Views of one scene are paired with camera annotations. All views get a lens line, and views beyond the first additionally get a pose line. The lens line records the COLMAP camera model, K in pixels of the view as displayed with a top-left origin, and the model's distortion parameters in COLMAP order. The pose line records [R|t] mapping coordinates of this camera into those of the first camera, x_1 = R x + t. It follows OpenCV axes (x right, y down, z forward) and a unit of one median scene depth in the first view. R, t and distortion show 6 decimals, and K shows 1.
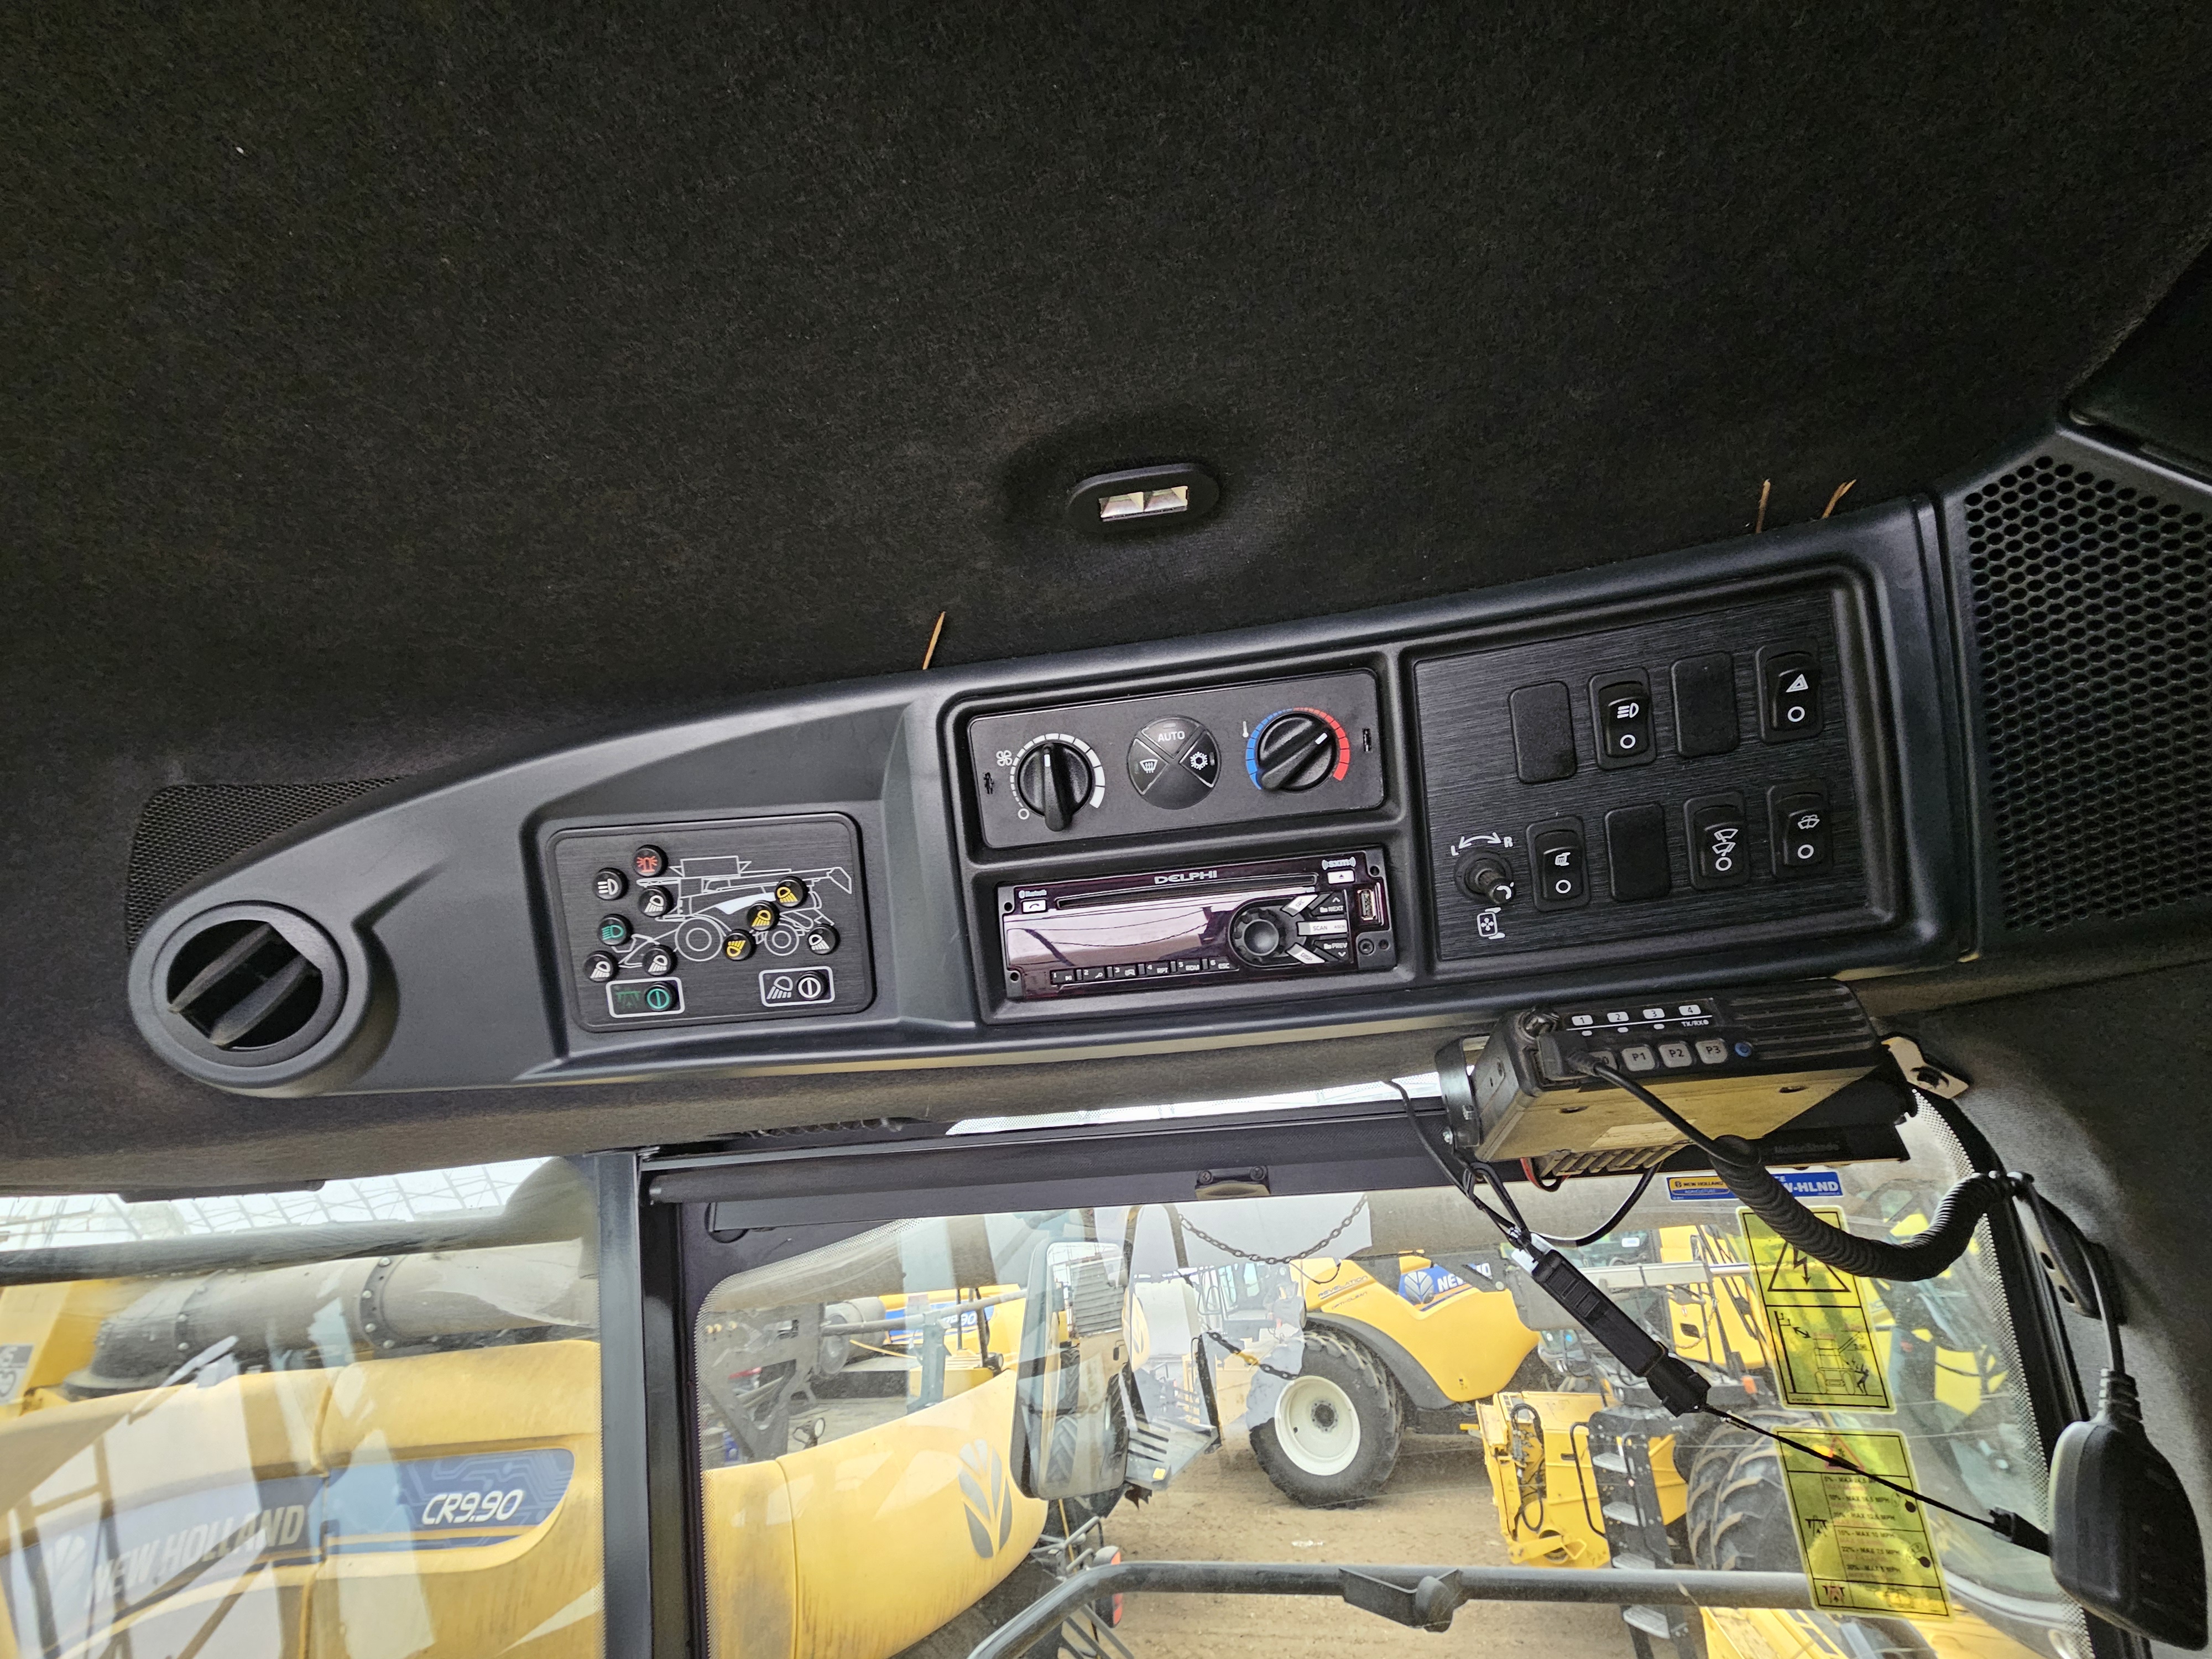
lens RADIAL K [[896.0, 0, 1096.8], [0, 896.0, 820.7], [0, 0, 1]] dist [0.000967, 0.000036]
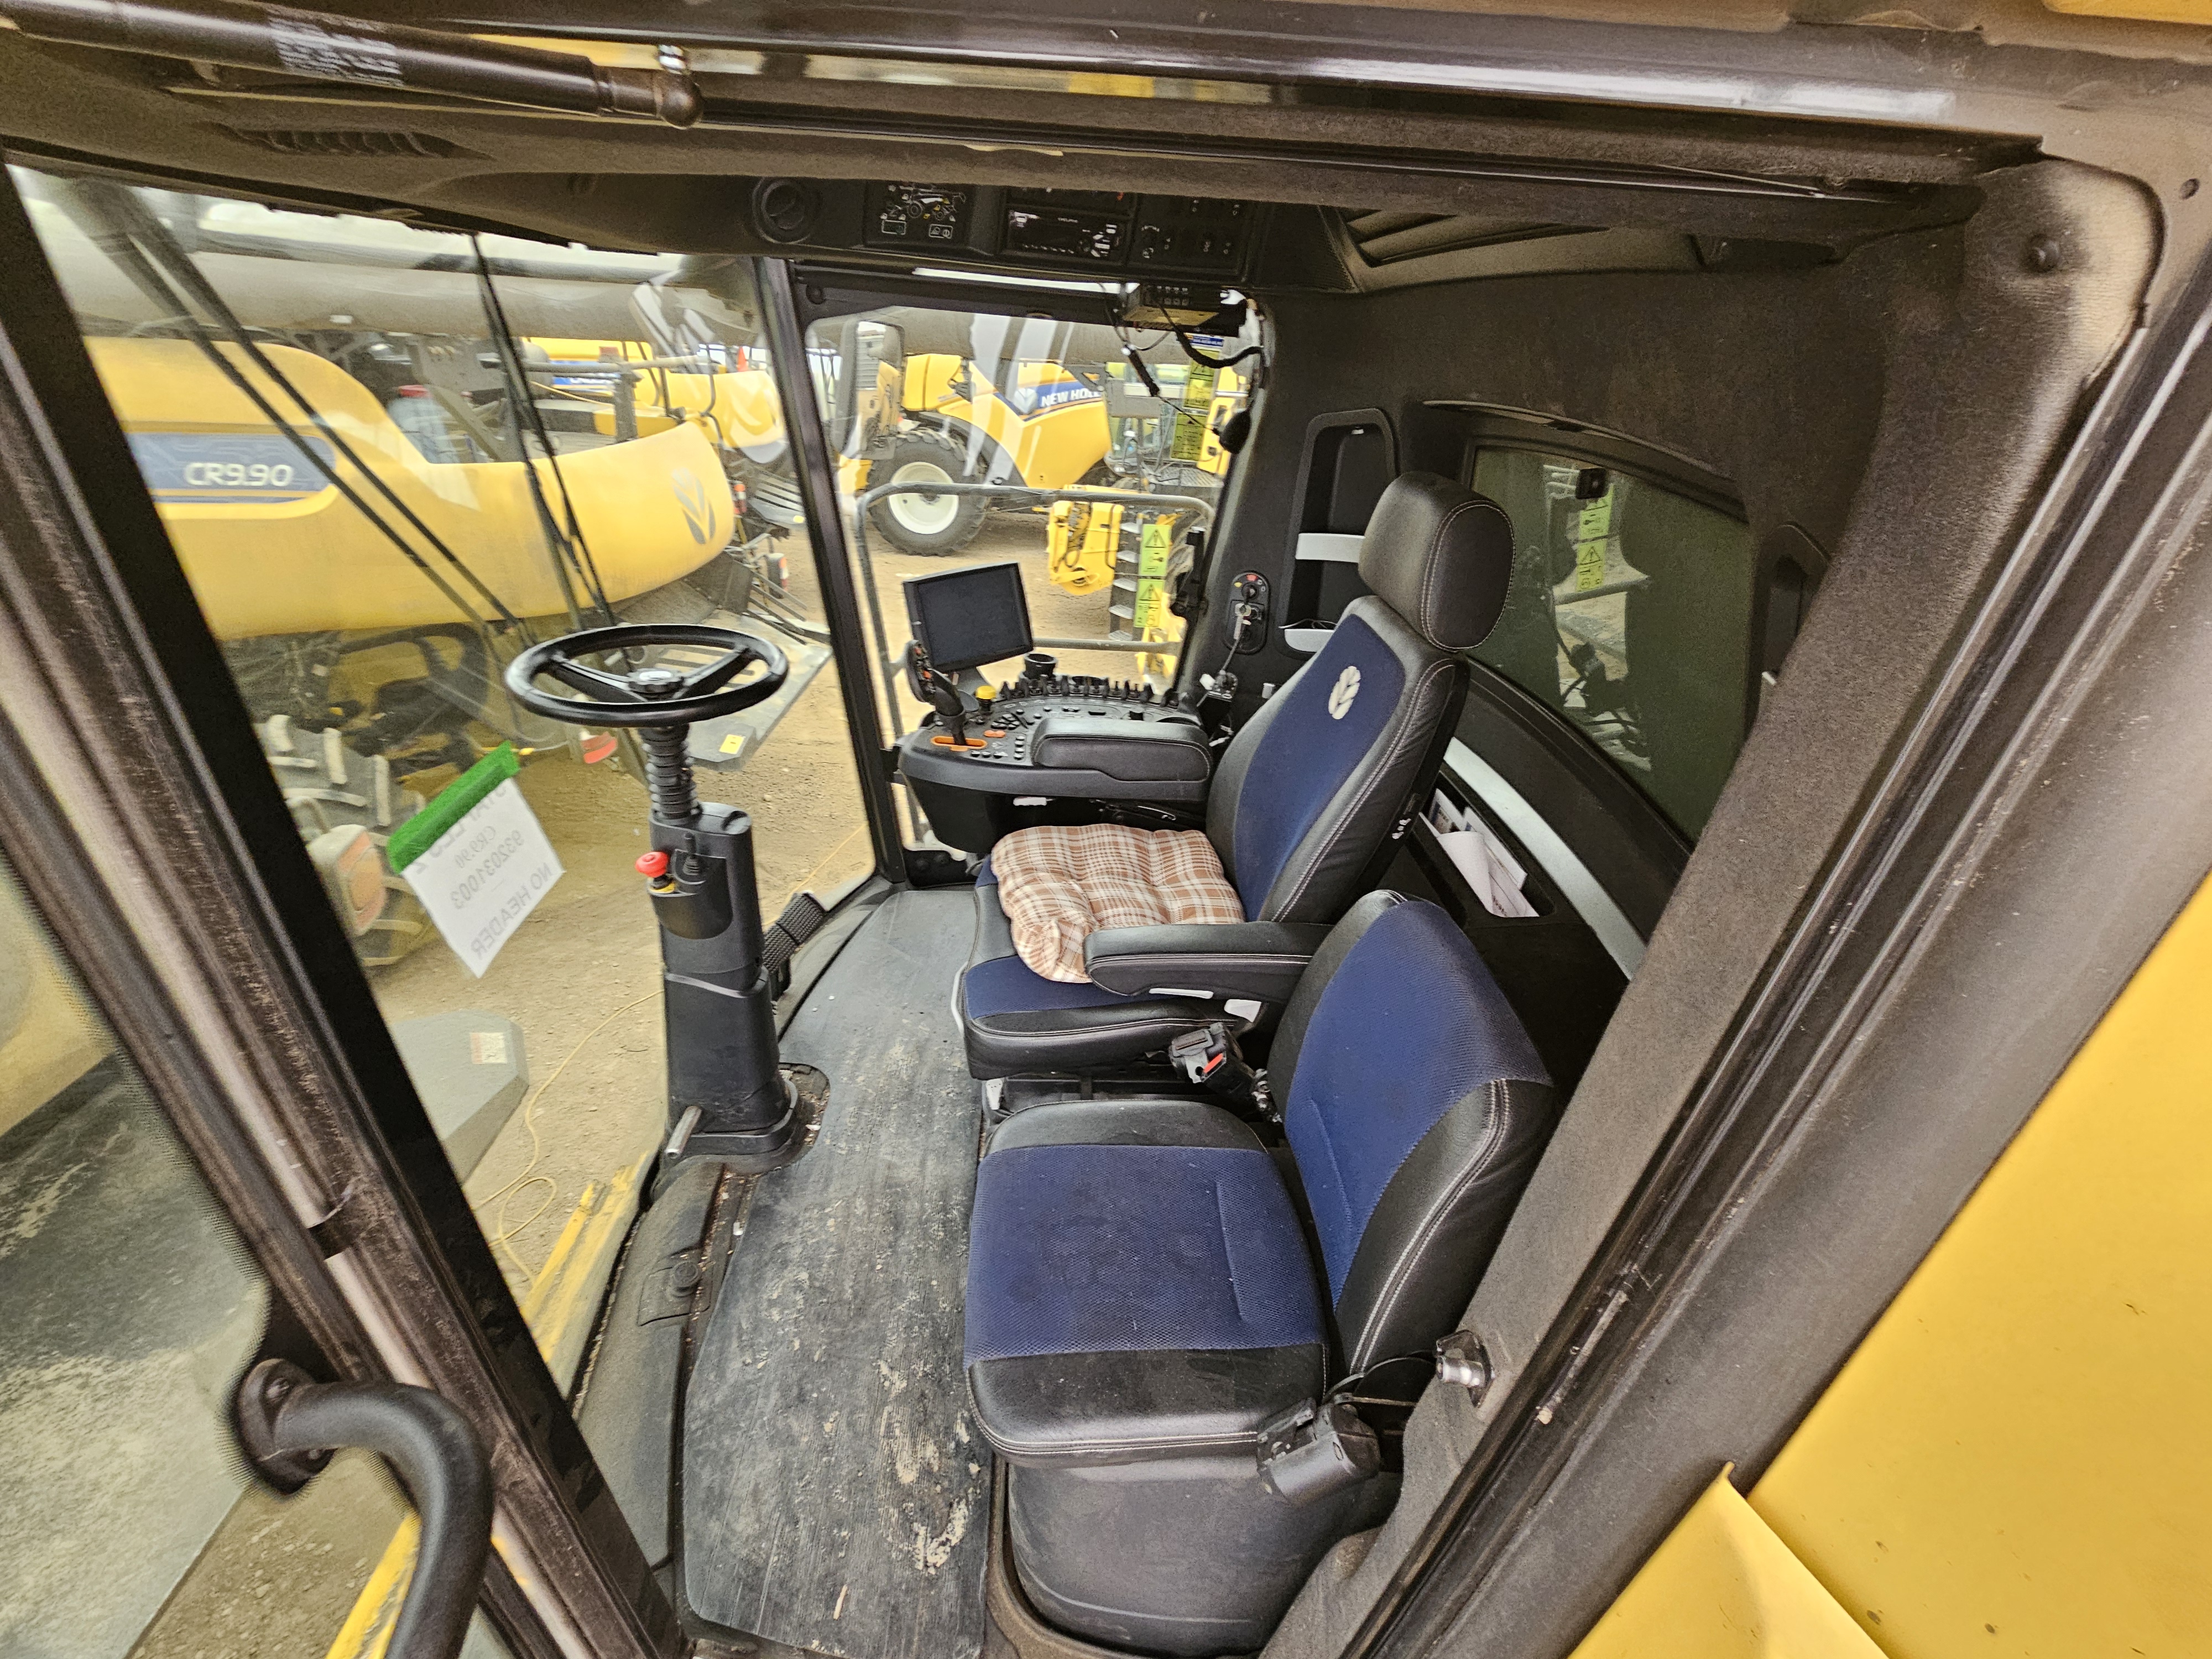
lens RADIAL K [[896.0, 0, 1096.8], [0, 896.0, 820.7], [0, 0, 1]] dist [0.000967, 0.000036]
pose [[0.919987, -0.068257, 0.385960, -0.103304], [-0.267281, 0.610990, 0.745153, -0.090491], [-0.286680, -0.788690, 0.543858, -0.216793]]
